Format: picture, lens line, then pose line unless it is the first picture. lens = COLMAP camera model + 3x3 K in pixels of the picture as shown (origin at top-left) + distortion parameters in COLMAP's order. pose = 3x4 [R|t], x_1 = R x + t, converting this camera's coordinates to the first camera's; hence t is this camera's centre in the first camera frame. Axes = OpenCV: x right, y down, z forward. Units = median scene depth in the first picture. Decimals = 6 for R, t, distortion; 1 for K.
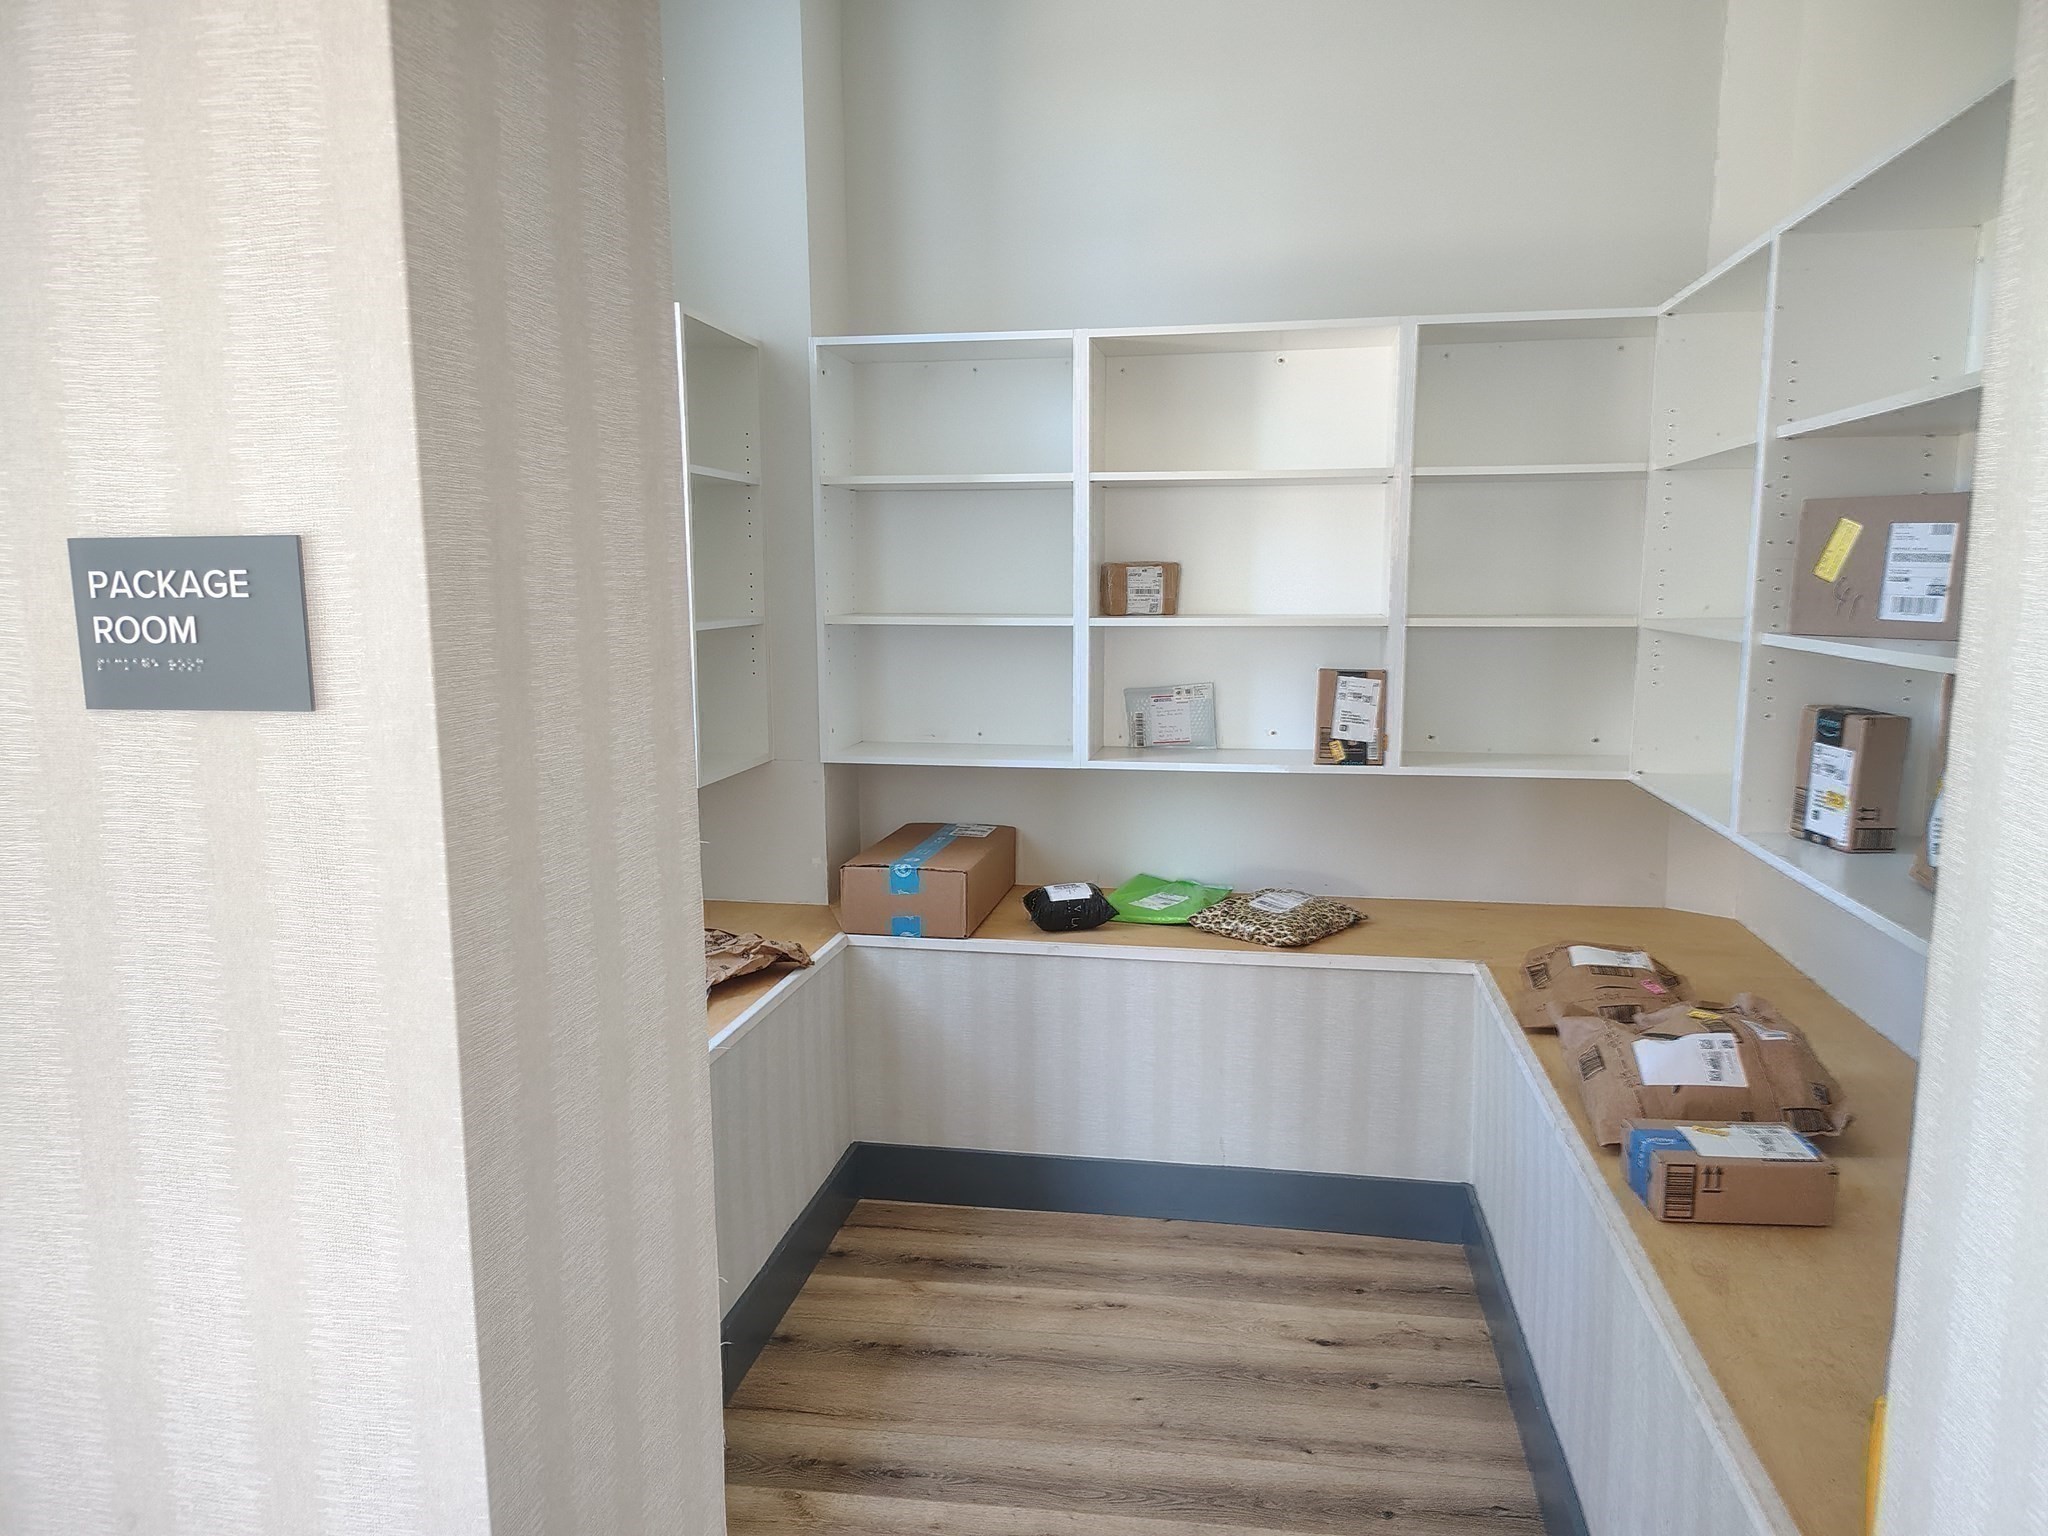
lens RADIAL K [[1402.0, 0, 1026.0], [0, 1402.0, 775.4], [0, 0, 1]] dist [0.002088, 0.000294]
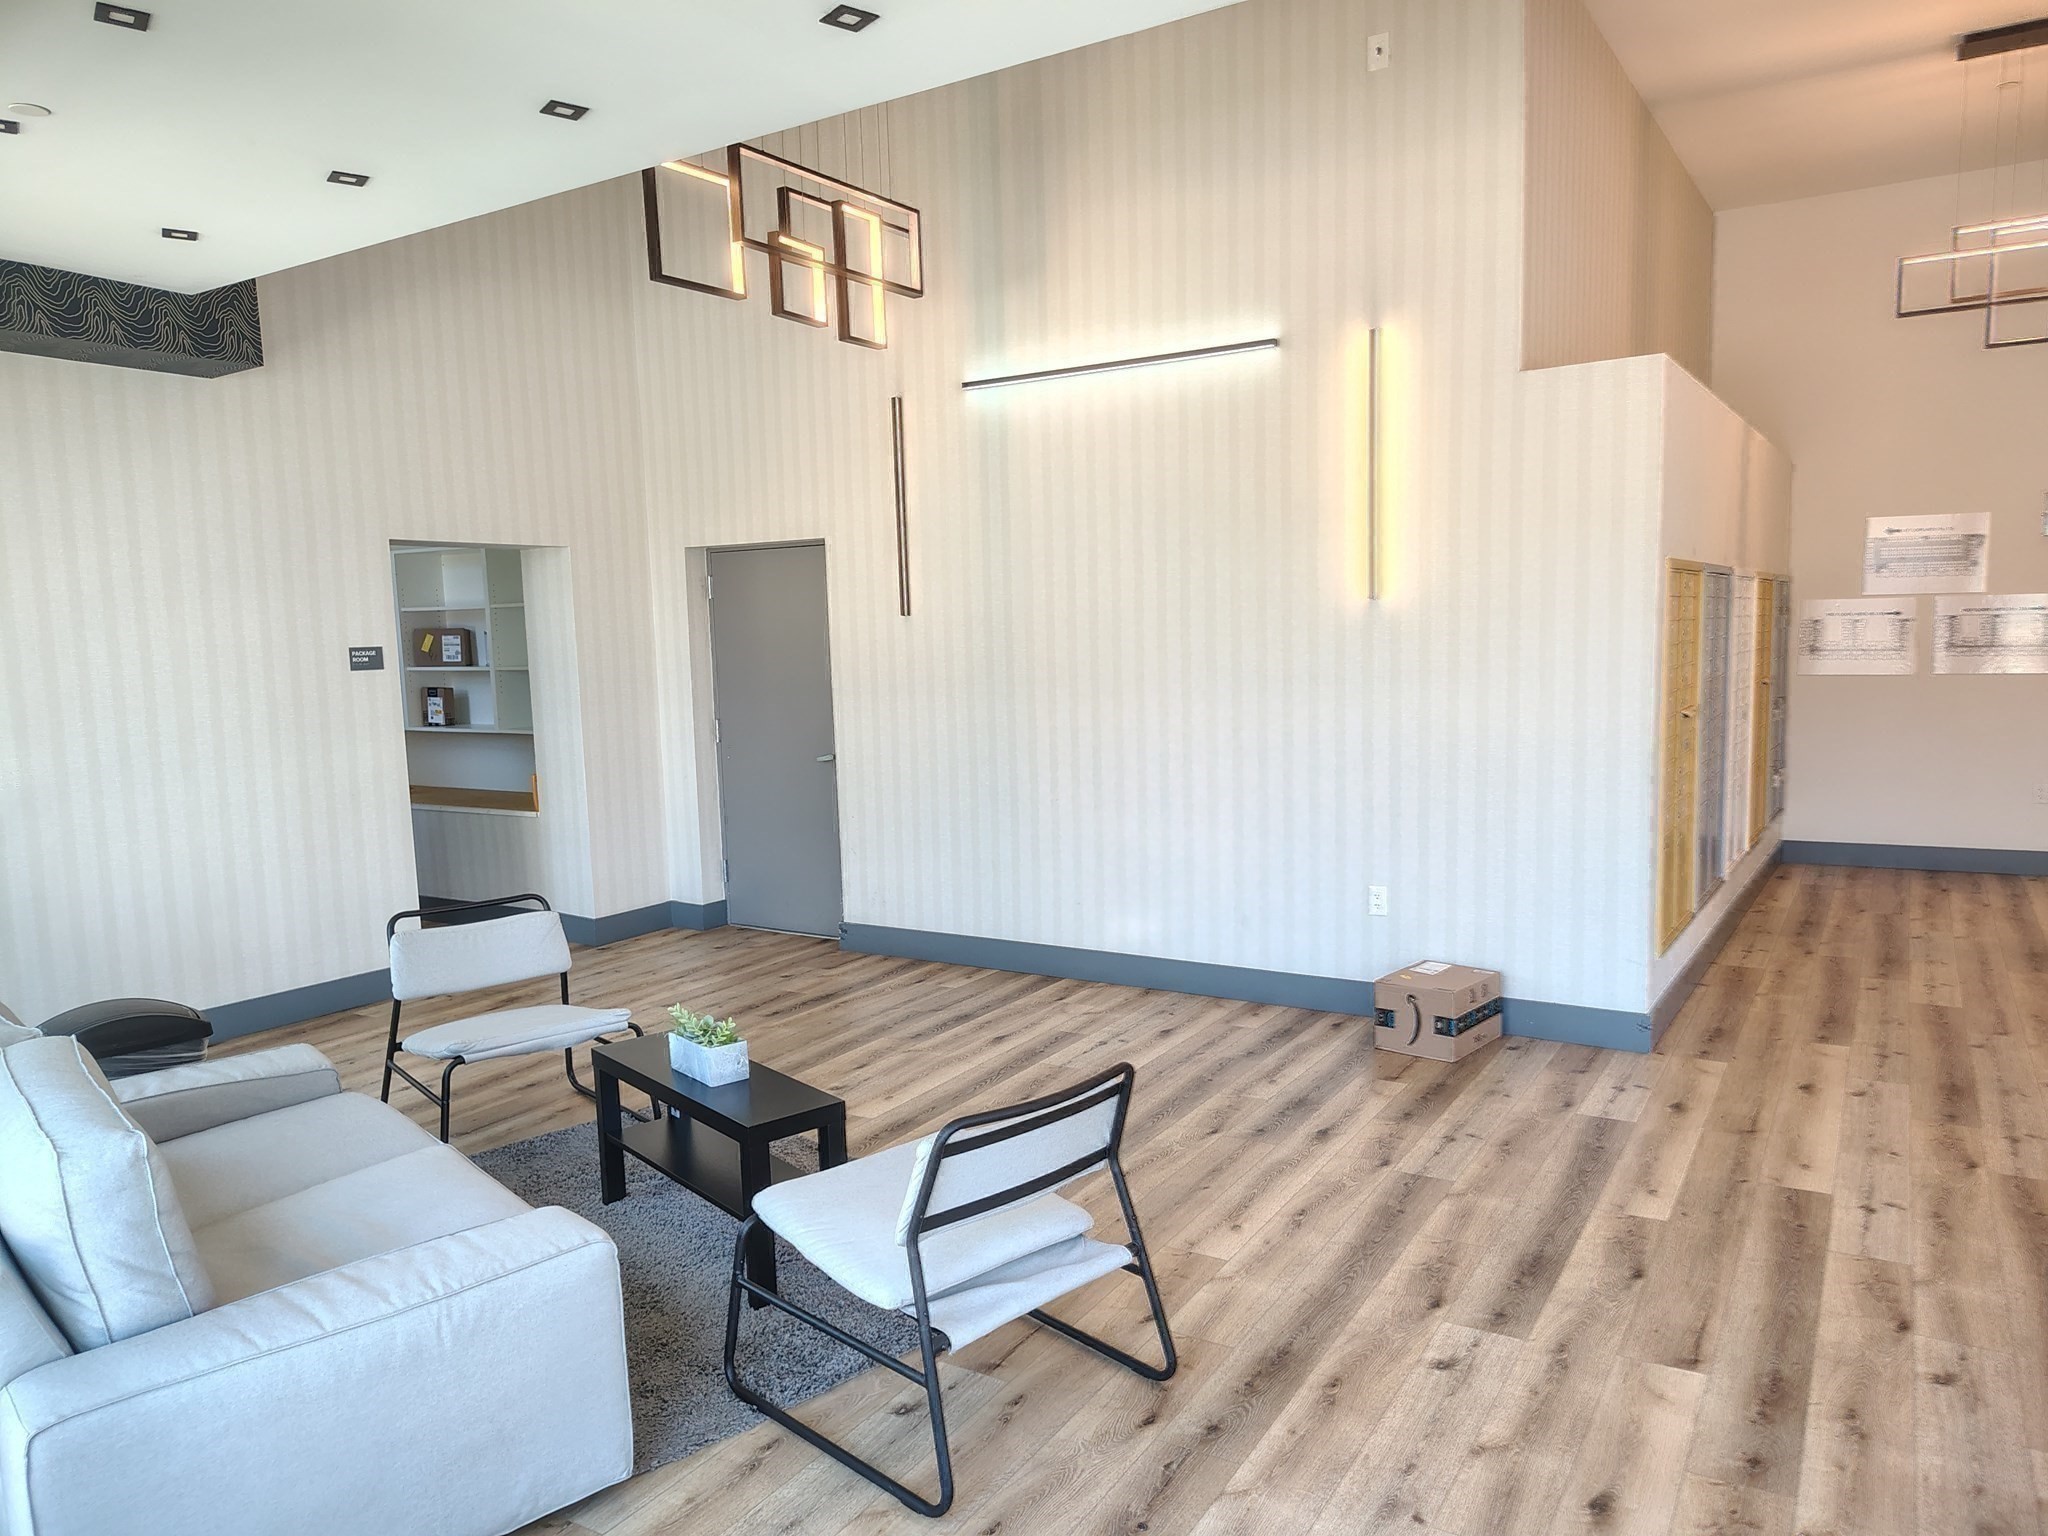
lens RADIAL K [[1402.0, 0, 1025.6], [0, 1402.0, 773.4], [0, 0, 1]] dist [0.002088, 0.000294]
pose [[0.382025, -0.102940, 0.918401, -2.275420], [0.157850, 0.986441, 0.044906, 0.261819], [-0.910571, 0.127814, 0.393094, -1.854241]]
